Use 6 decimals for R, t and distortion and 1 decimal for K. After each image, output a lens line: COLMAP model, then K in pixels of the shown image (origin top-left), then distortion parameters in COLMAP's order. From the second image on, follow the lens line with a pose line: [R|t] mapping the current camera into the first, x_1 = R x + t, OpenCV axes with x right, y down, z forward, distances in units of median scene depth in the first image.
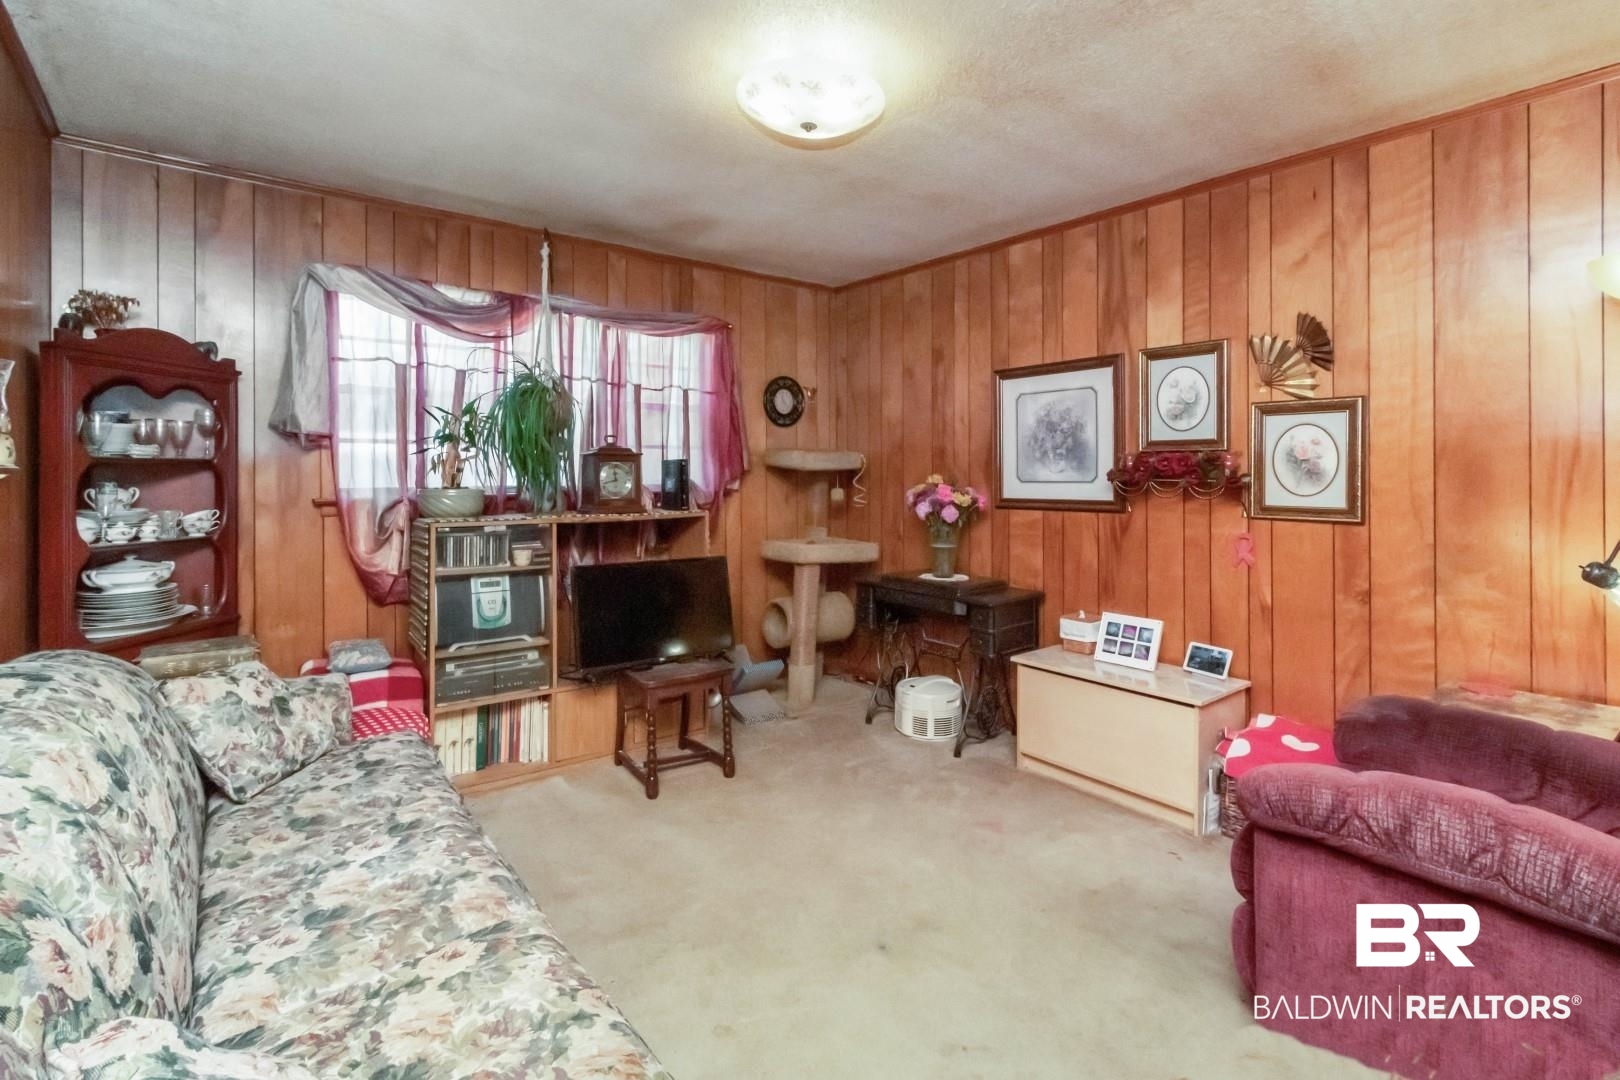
lens RADIAL K [[784.5, 0, 810.1], [0, 784.5, 477.1], [0, 0, 1]] dist [-0.007594, -0.001729]
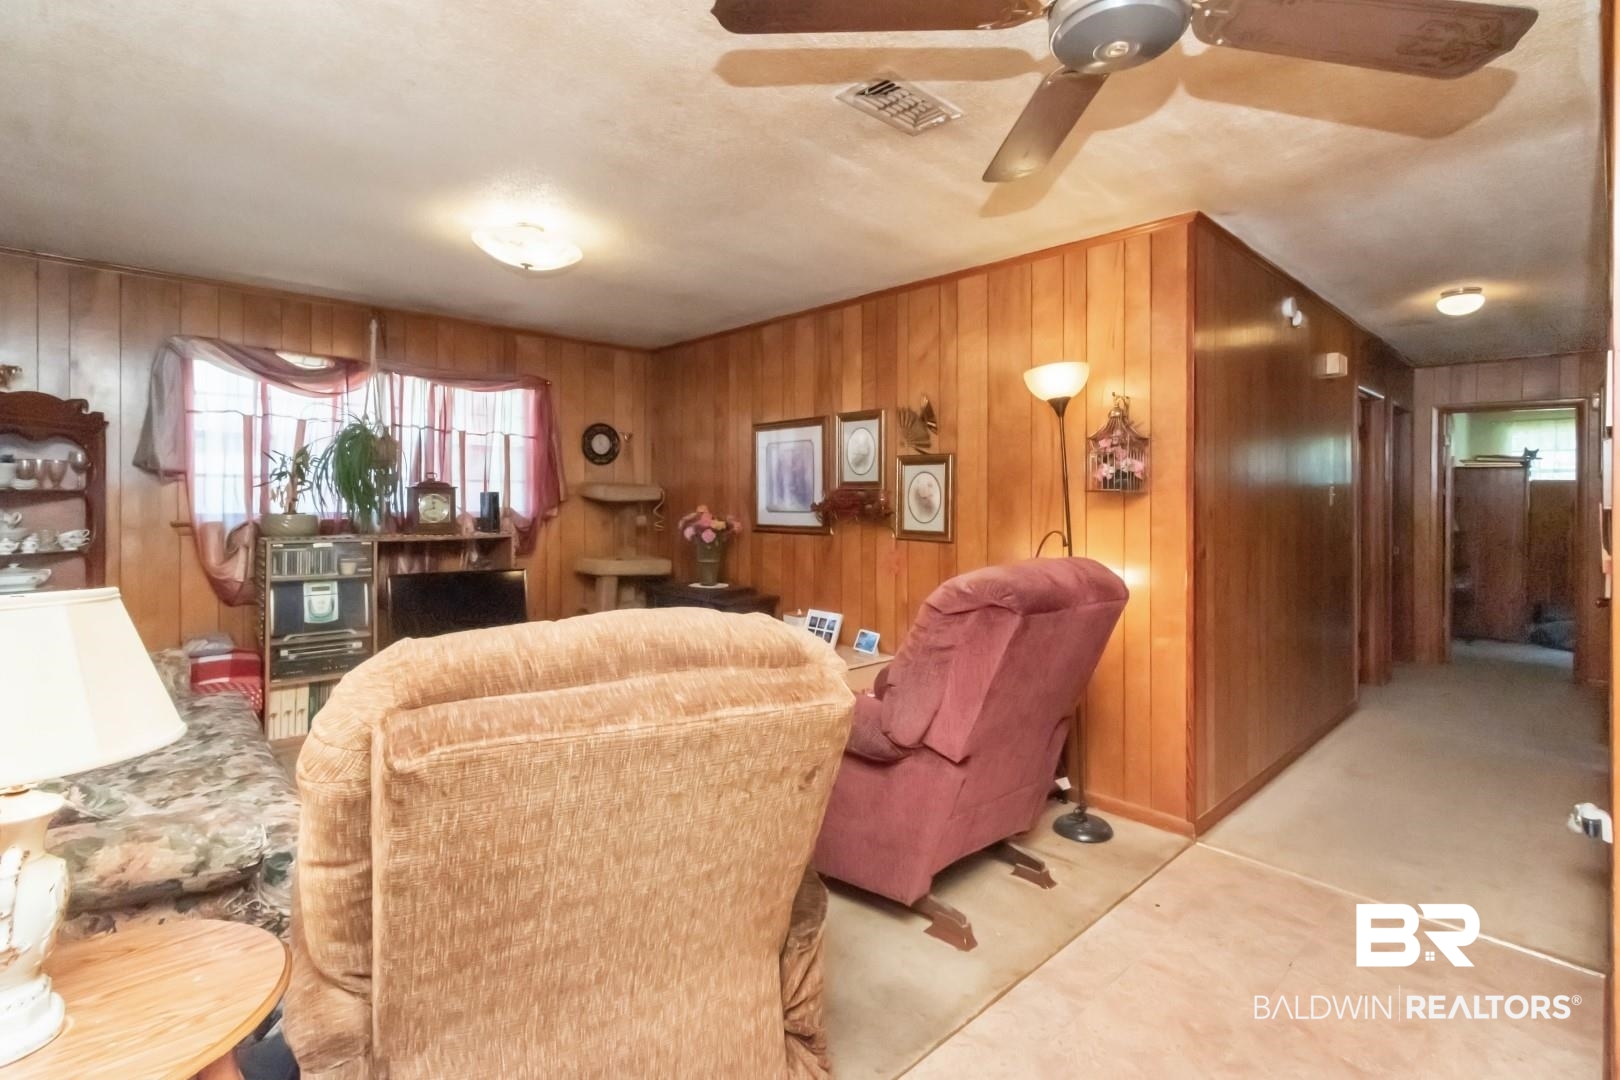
lens RADIAL K [[784.5, 0, 842.5], [0, 784.5, 508.1], [0, 0, 1]] dist [-0.007594, -0.001729]
pose [[0.994912, 0.006909, 0.100506, 0.305261], [-0.007418, 0.999962, 0.004687, -0.007502], [-0.100470, -0.005409, 0.994925, -0.349427]]
